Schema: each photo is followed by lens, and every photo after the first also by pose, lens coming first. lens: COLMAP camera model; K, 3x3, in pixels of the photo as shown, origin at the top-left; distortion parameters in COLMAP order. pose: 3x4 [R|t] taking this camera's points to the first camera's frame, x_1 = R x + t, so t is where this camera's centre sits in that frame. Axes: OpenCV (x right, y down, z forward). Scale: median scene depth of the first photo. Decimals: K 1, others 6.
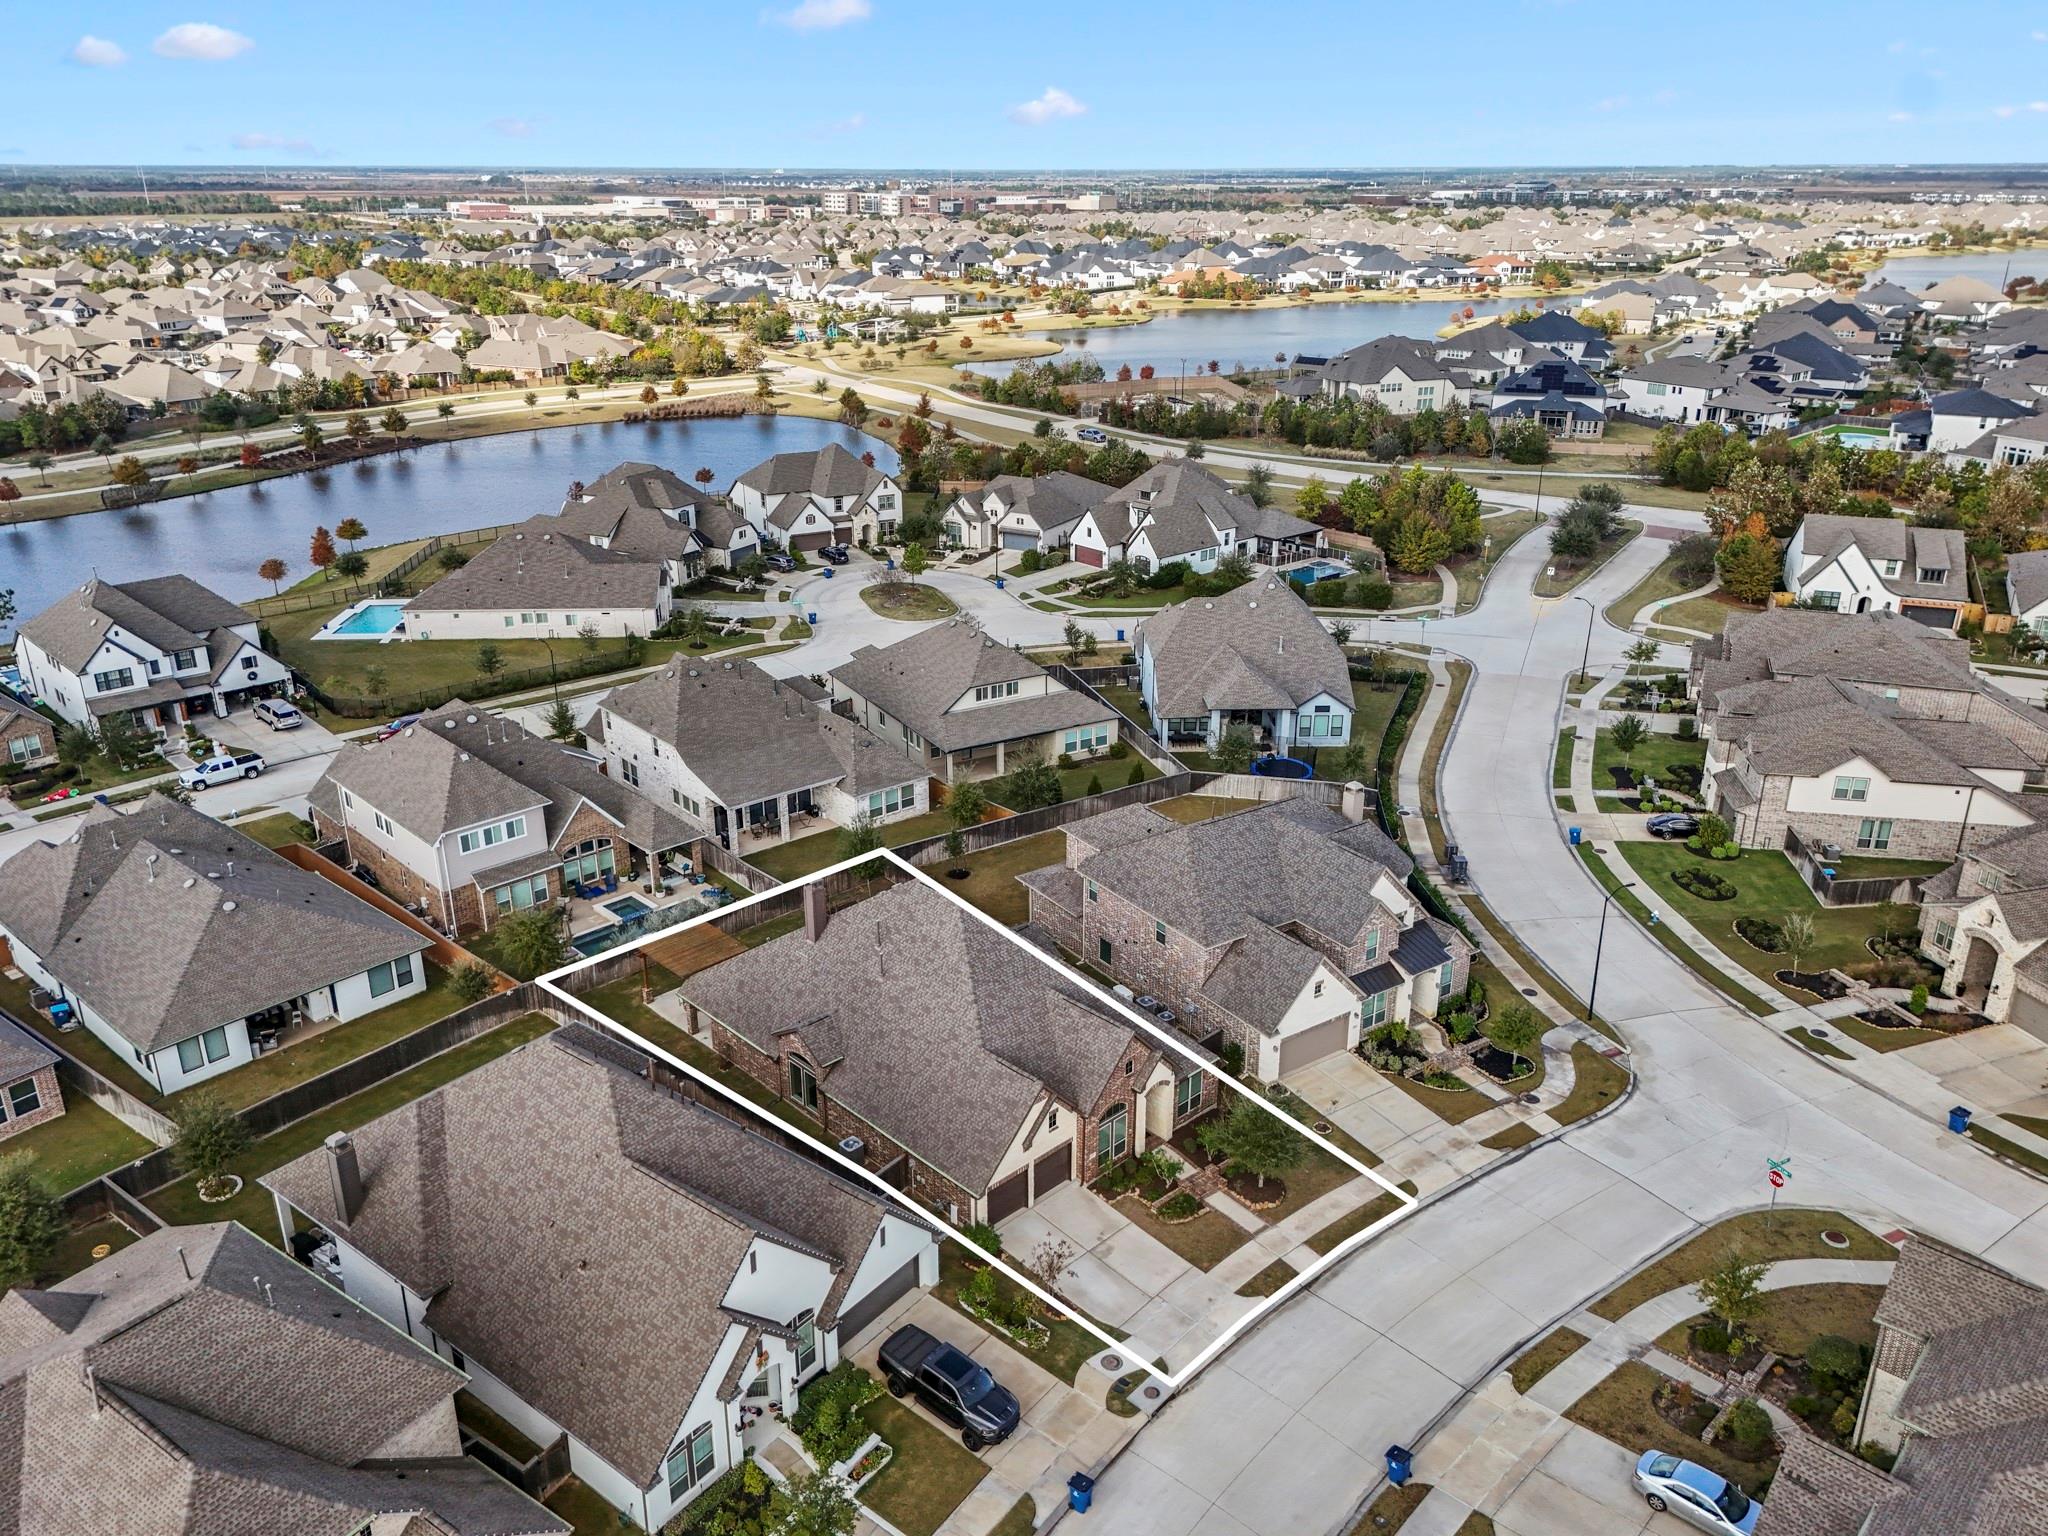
lens RADIAL K [[1504.2, 0, 1032.4], [0, 1504.2, 772.8], [0, 0, 1]] dist [0.066525, -0.063379]
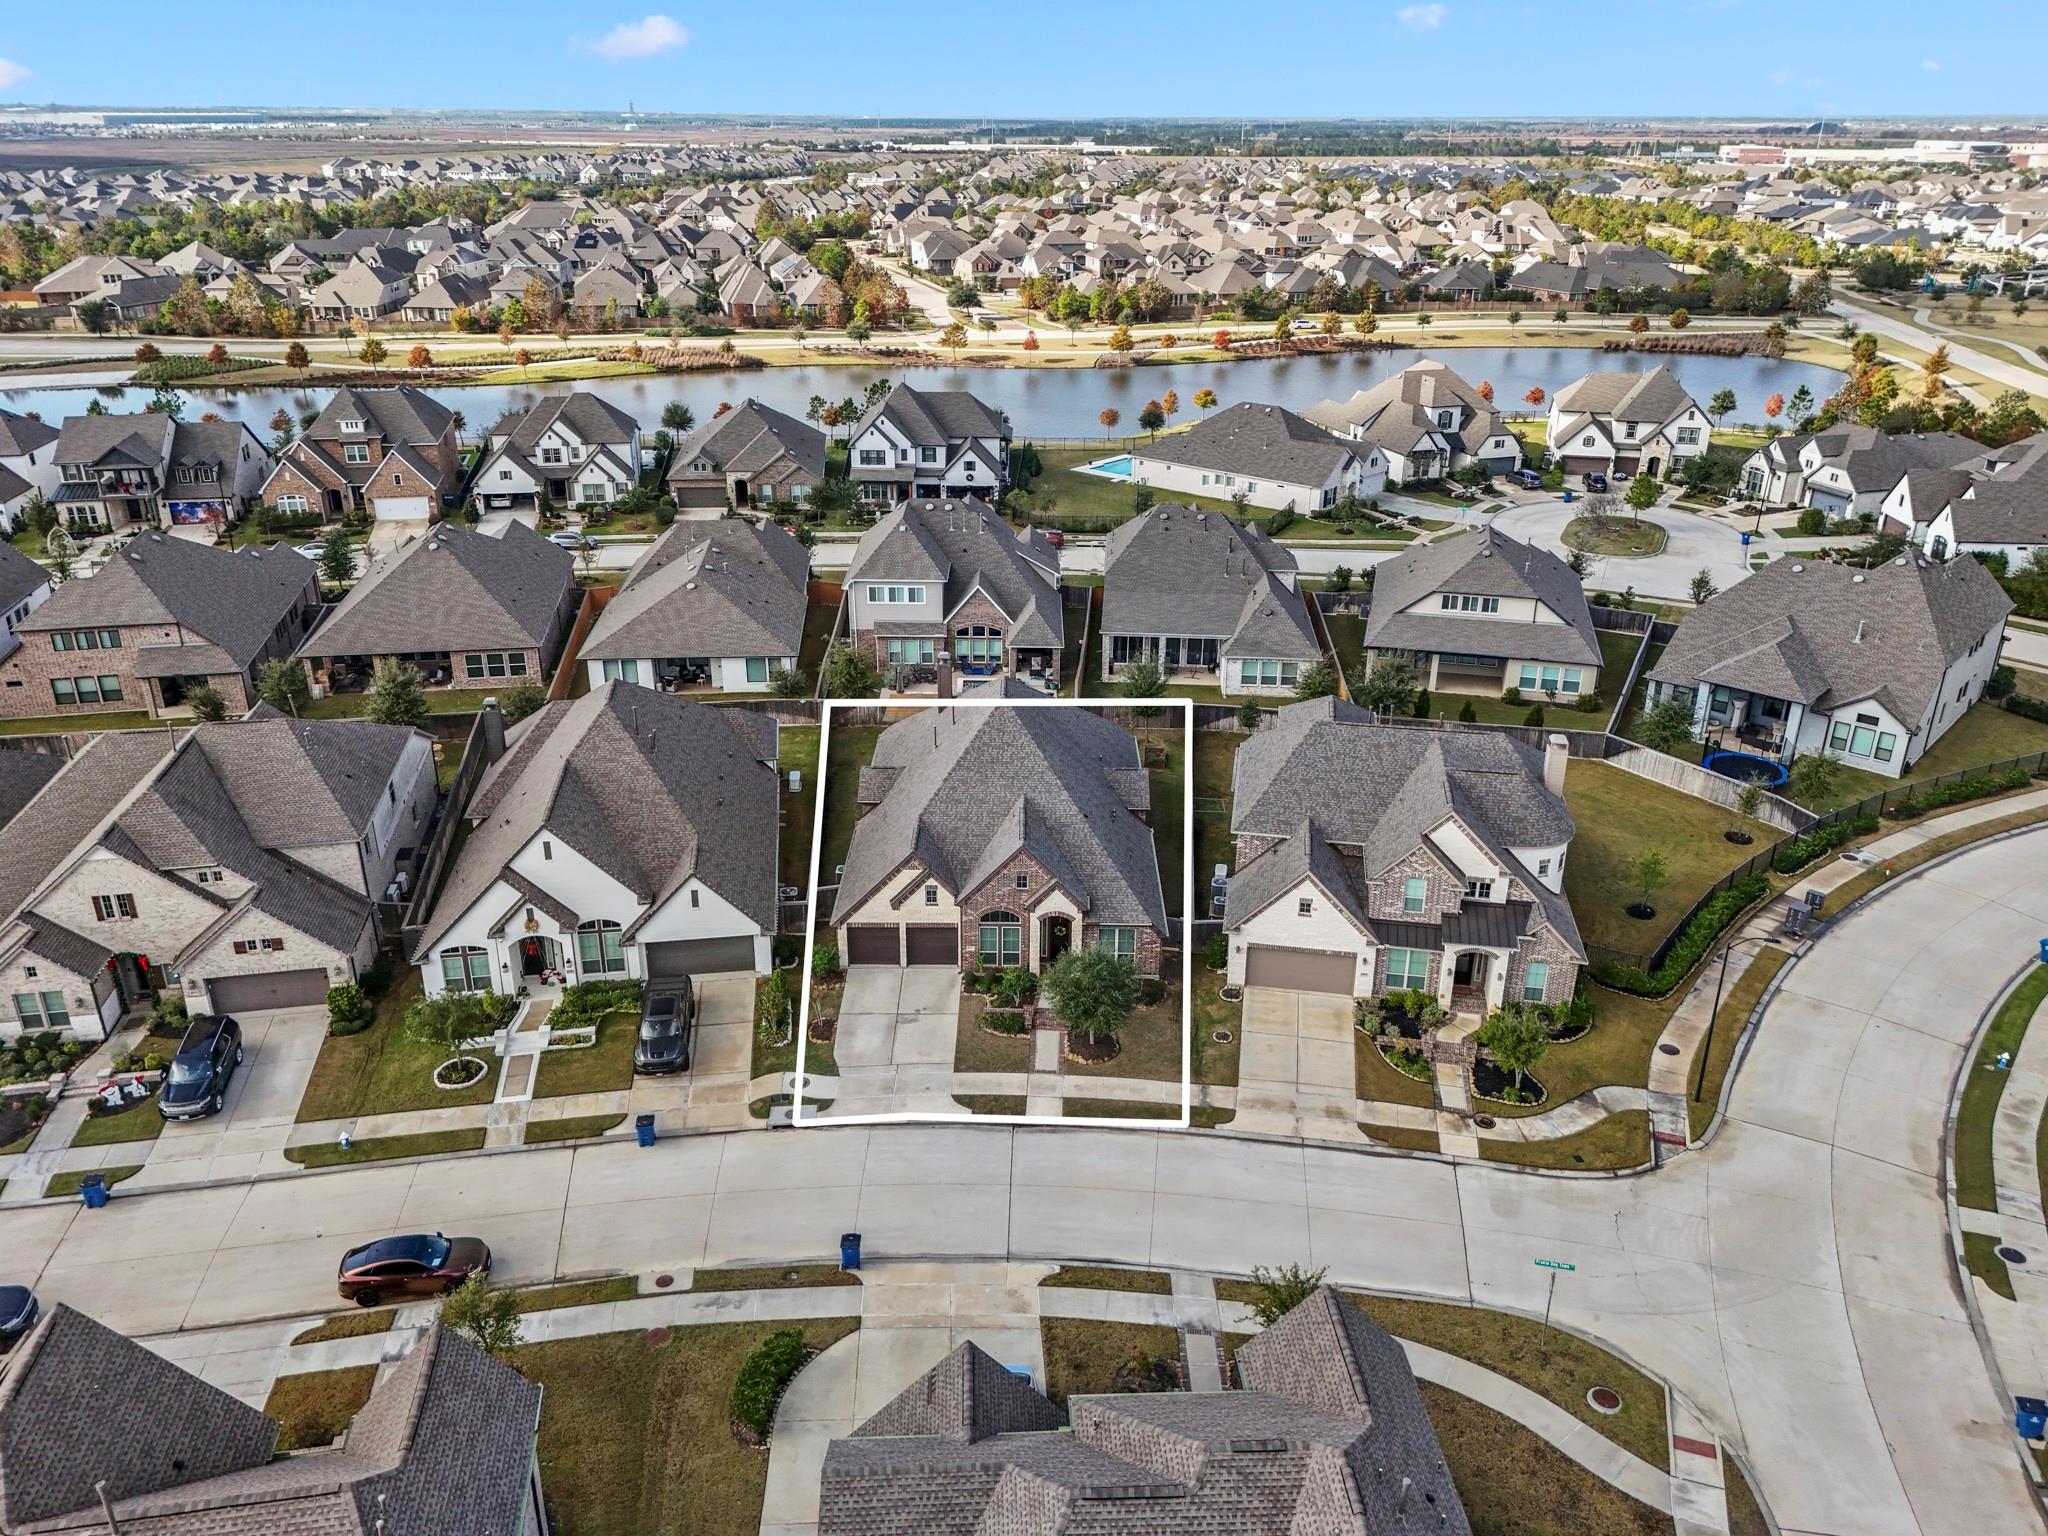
lens RADIAL K [[1504.2, 0, 1024.3], [0, 1504.2, 778.7], [0, 0, 1]] dist [0.066525, -0.063379]
pose [[0.712084, 0.284219, -0.641994, 0.394139], [-0.264137, 0.955669, 0.130112, -0.000948], [0.650514, 0.076924, 0.755589, 0.134315]]
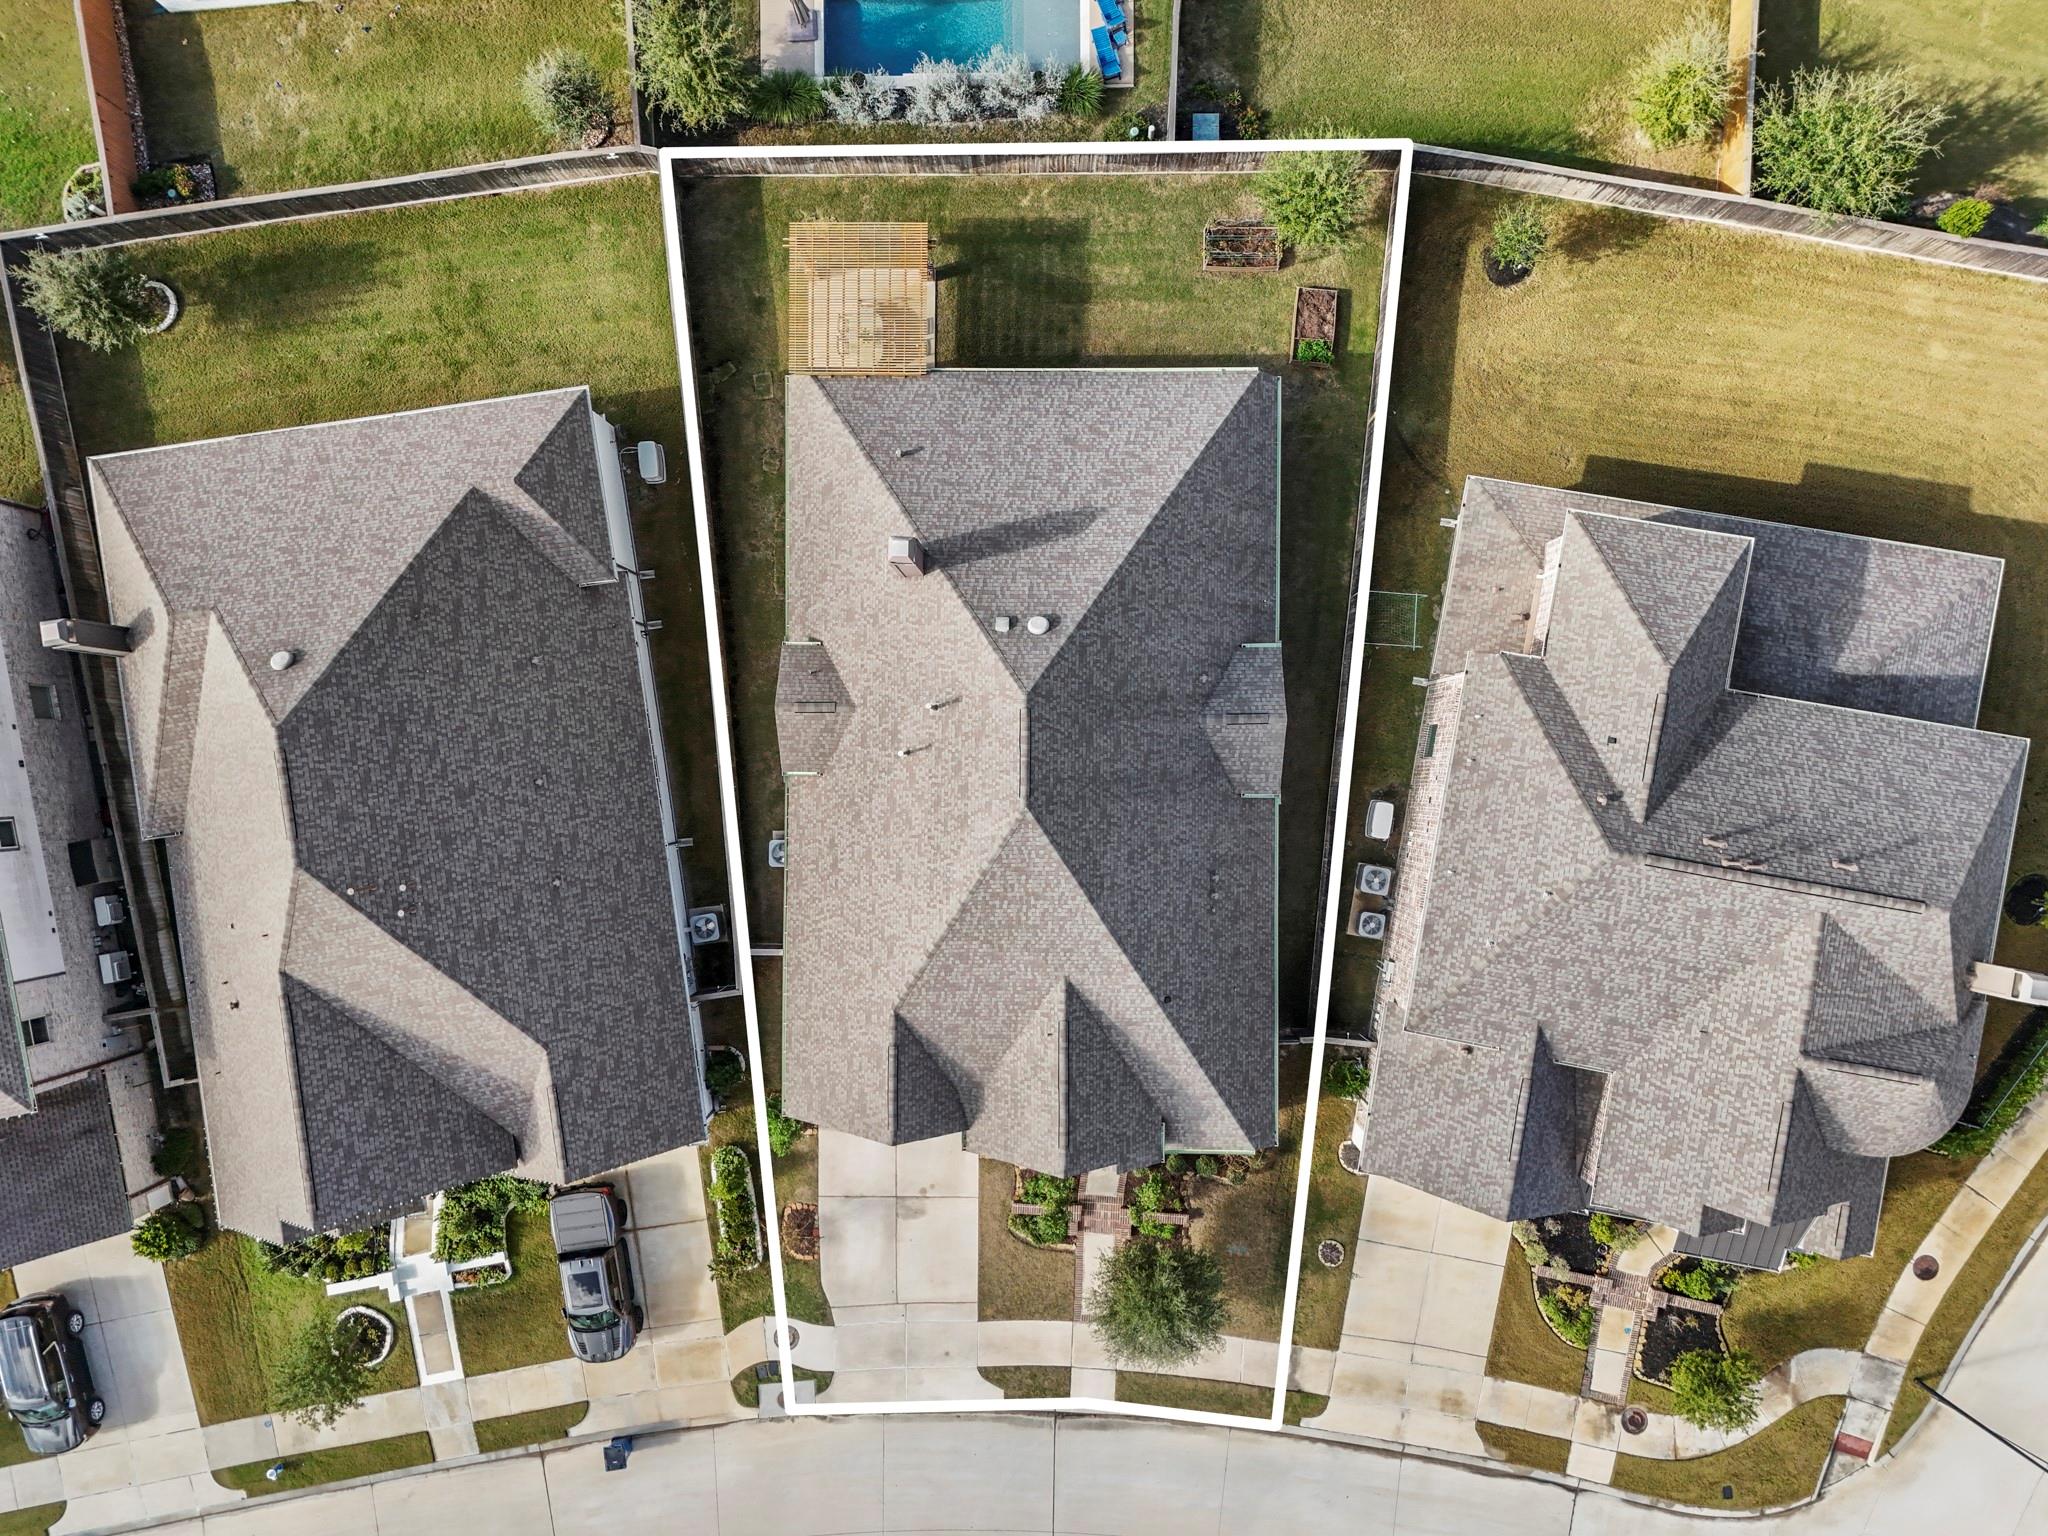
lens RADIAL K [[1504.2, 0, 1025.6], [0, 1504.2, 762.5], [0, 0, 1]] dist [0.066525, -0.063379]
pose [[0.714643, 0.699165, -0.021284, -0.030209], [-0.235693, 0.269337, 0.933759, -0.267101], [0.658585, -0.662288, 0.357268, 0.492800]]
